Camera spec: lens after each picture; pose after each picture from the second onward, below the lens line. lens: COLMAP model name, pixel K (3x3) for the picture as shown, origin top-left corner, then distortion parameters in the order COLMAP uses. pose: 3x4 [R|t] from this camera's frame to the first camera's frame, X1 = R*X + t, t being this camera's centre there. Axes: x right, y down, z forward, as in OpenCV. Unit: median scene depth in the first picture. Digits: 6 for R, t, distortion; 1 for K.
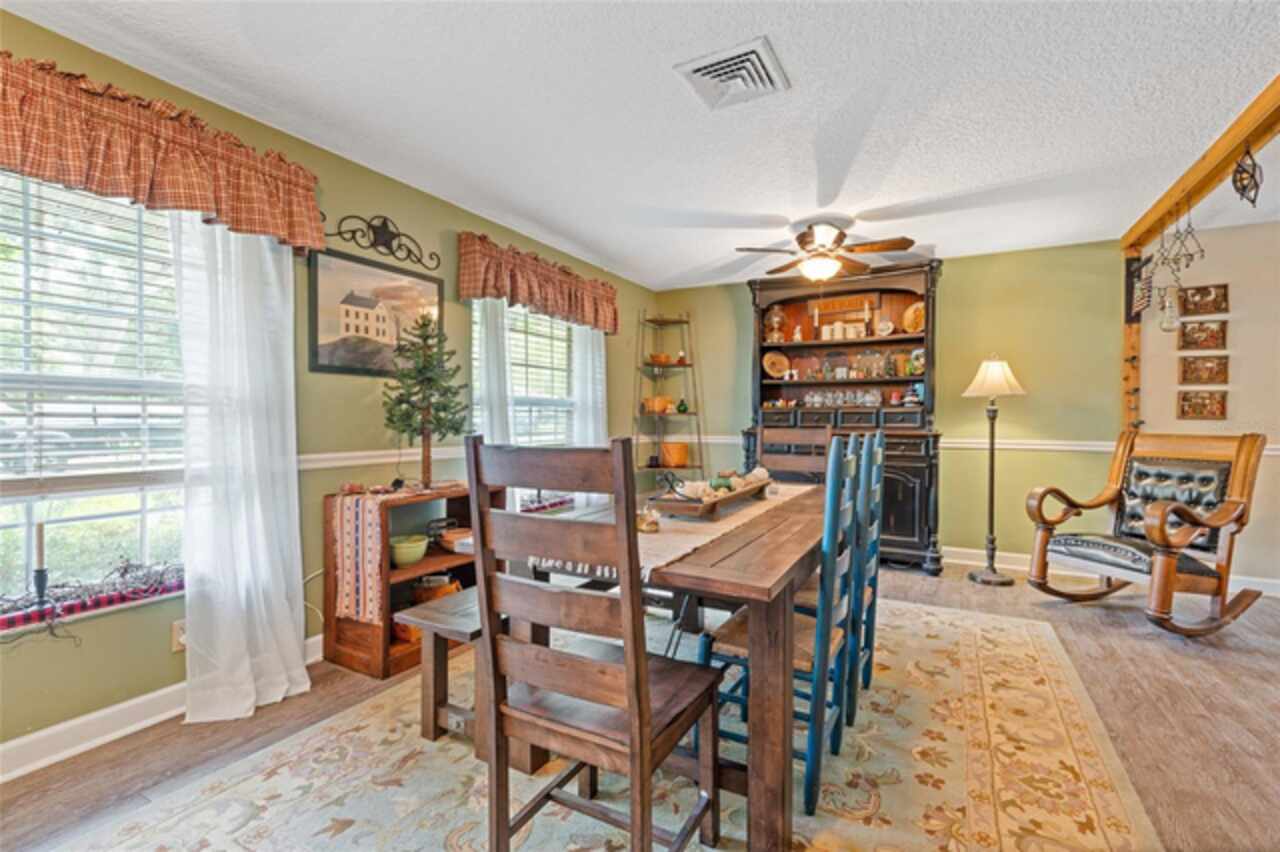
lens RADIAL K [[563.1, 0, 642.8], [0, 563.1, 422.3], [0, 0, 1]] dist [-0.001459, -0.000785]
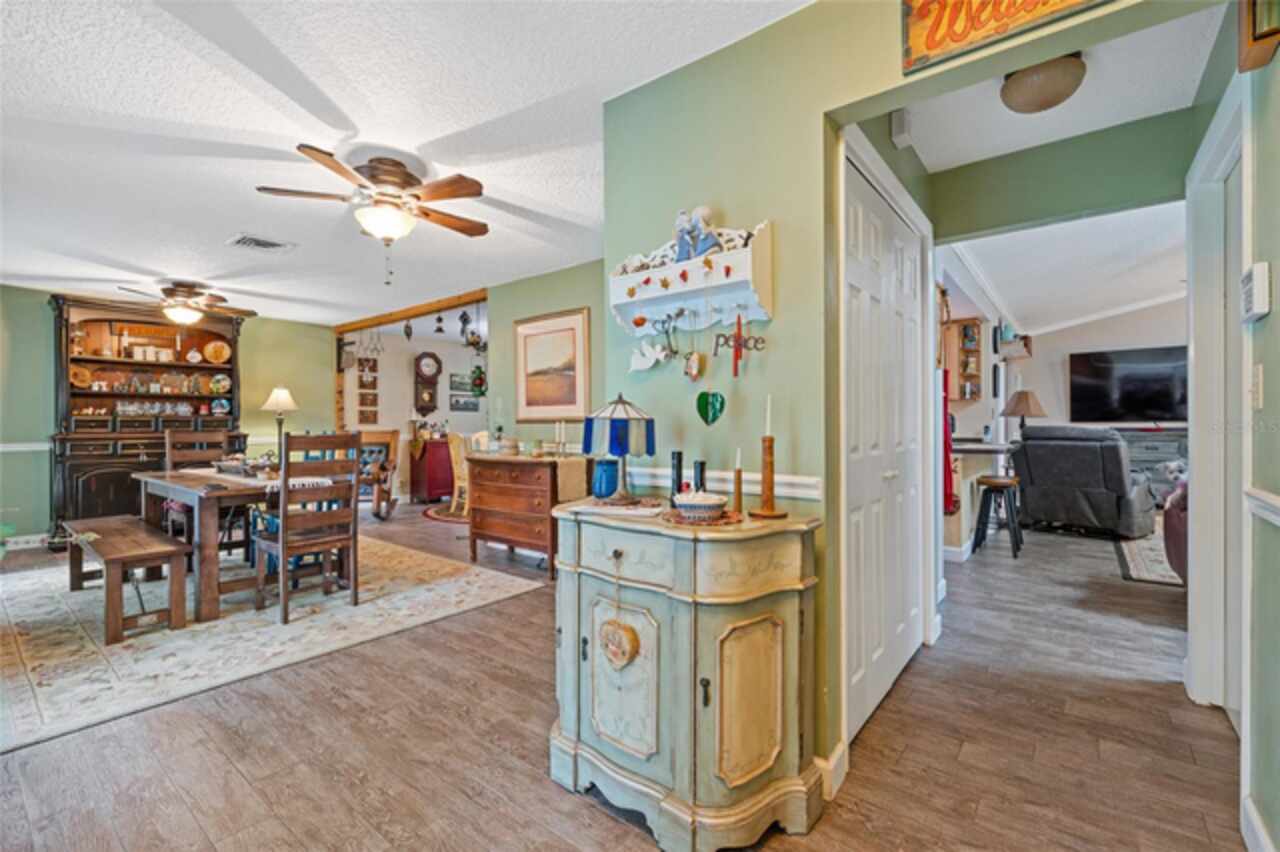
lens RADIAL K [[563.1, 0, 643.6], [0, 563.1, 426.6], [0, 0, 1]] dist [-0.001459, -0.000785]
pose [[0.167731, -0.009584, 0.985786, -0.878767], [0.011259, 0.999906, 0.007806, -0.000306], [-0.985768, 0.009790, 0.167823, -0.337940]]
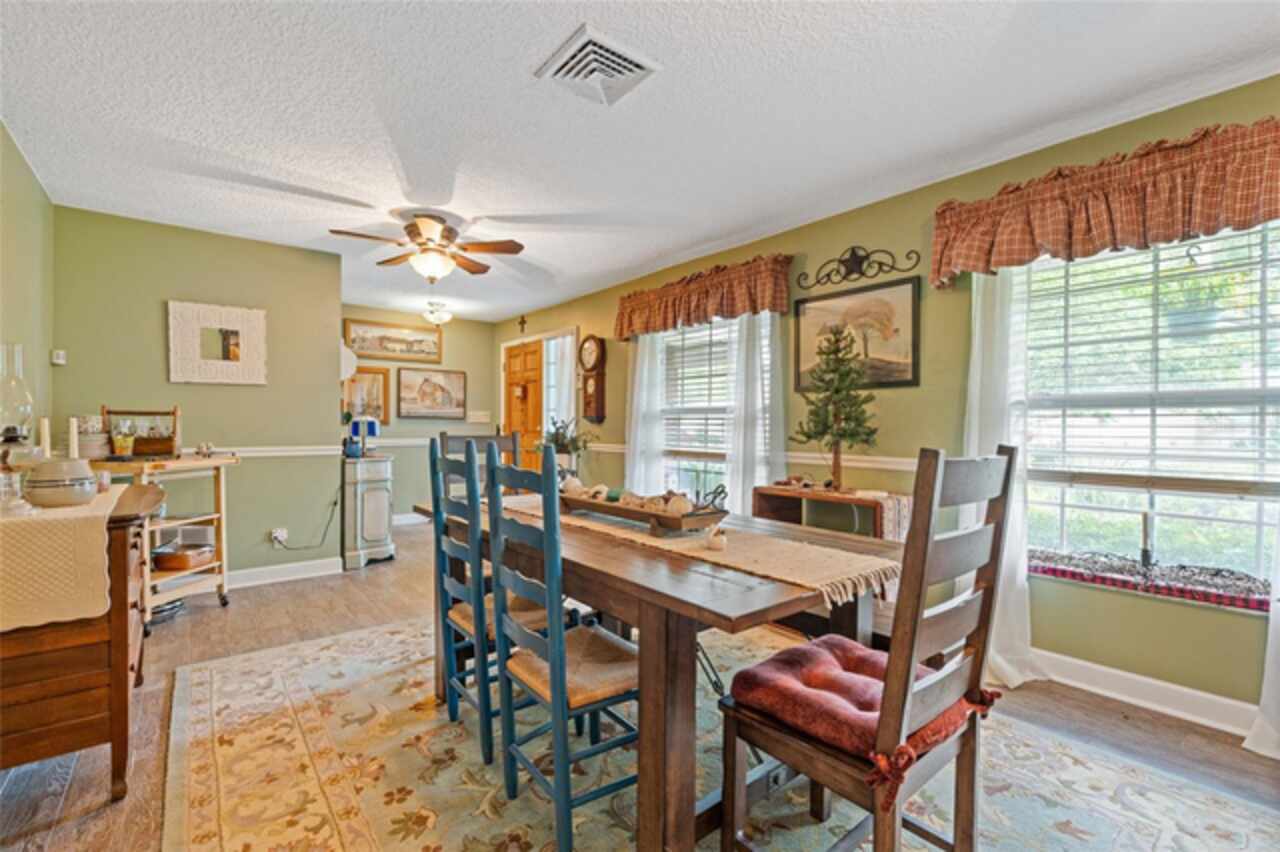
lens RADIAL K [[563.1, 0, 634.3], [0, 563.1, 426.9], [0, 0, 1]] dist [-0.001459, -0.000785]
pose [[-0.384879, -0.002744, -0.922963, 0.613397], [-0.013108, 0.999911, 0.002493, -0.003260], [0.922874, 0.013058, -0.384881, 0.854505]]
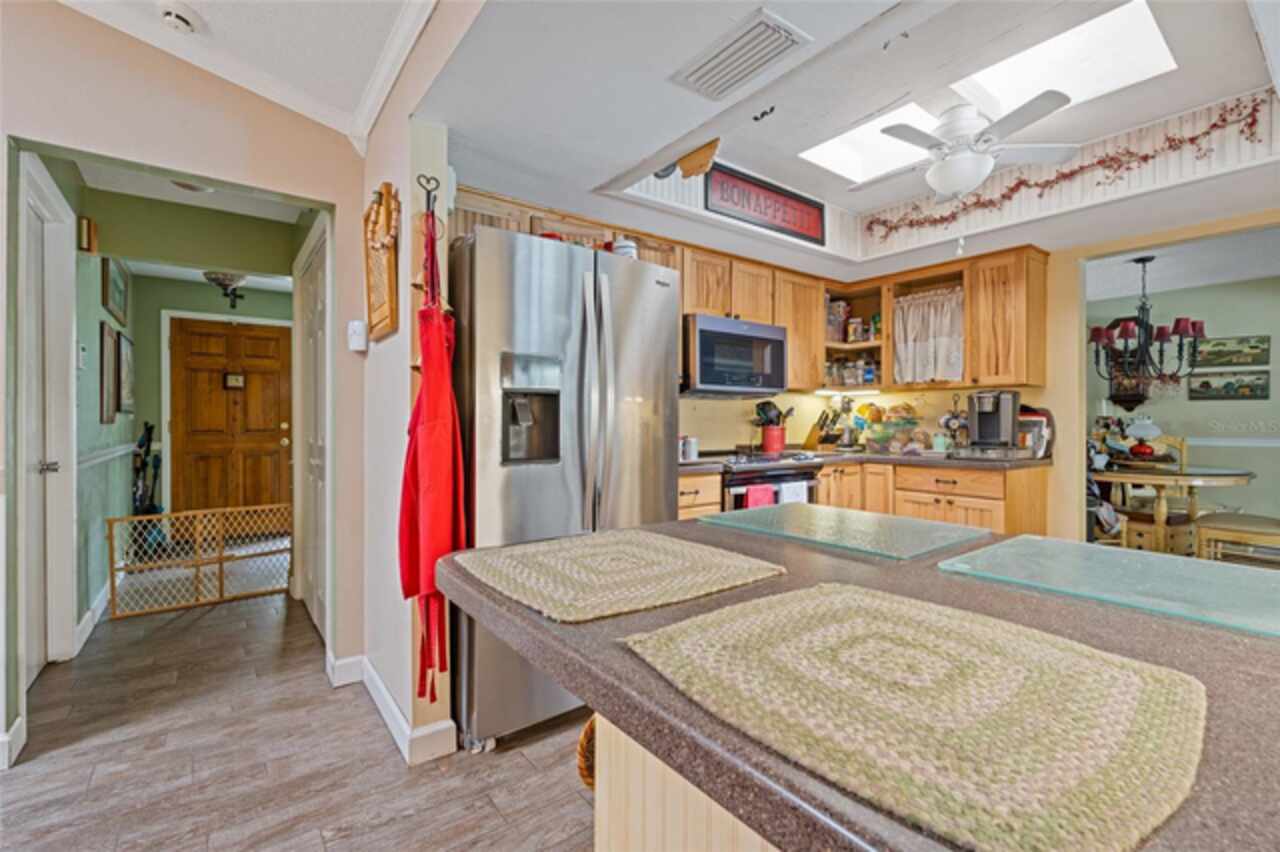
lens RADIAL K [[563.1, 0, 637.8], [0, 563.1, 427.5], [0, 0, 1]] dist [-0.001459, -0.000785]
pose [[0.909126, 0.001989, -0.416516, 0.631717], [-0.000134, 0.999990, 0.004484, 0.006925], [0.416521, -0.004021, 0.909117, -1.090045]]
